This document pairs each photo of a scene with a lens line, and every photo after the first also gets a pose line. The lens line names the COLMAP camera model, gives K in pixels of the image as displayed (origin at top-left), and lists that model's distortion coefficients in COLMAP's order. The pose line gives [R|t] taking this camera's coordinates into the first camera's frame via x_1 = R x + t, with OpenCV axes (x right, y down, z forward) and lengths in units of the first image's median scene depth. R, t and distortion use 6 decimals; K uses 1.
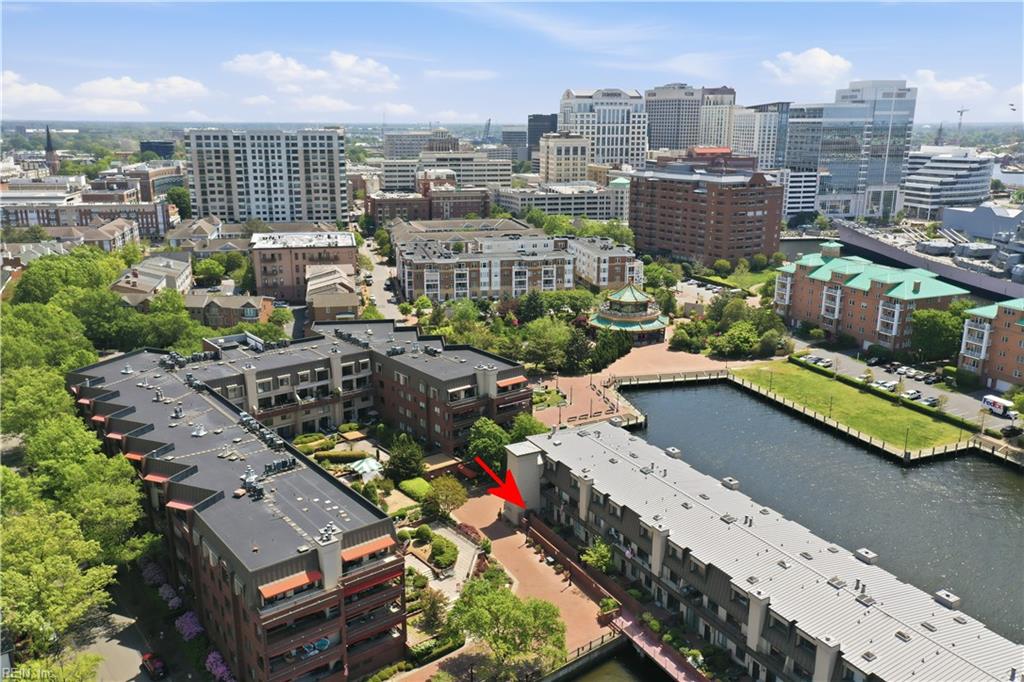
lens RADIAL K [[810.8, 0, 512.0], [0, 810.8, 341.0], [0, 0, 1]] dist [0.007636, 0.011964]
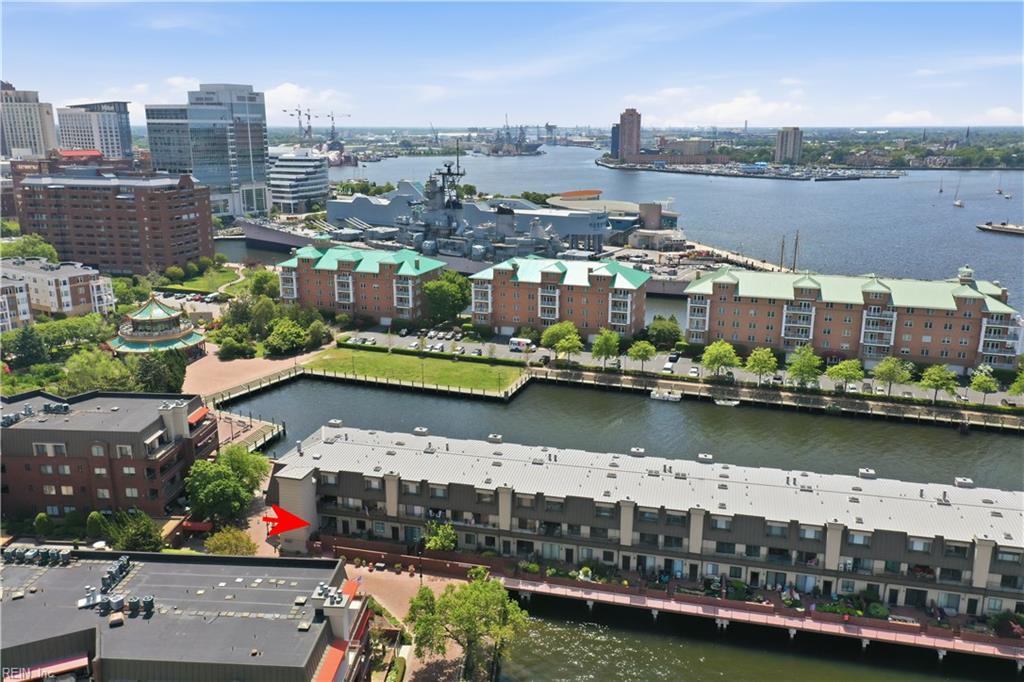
lens RADIAL K [[810.8, 0, 512.0], [0, 810.8, 341.0], [0, 0, 1]] dist [0.007636, 0.011964]
pose [[0.670925, -0.185114, 0.718048, -0.243197], [0.187220, 0.979254, 0.077521, -0.020441], [-0.717502, 0.082422, 0.691663, 0.090291]]
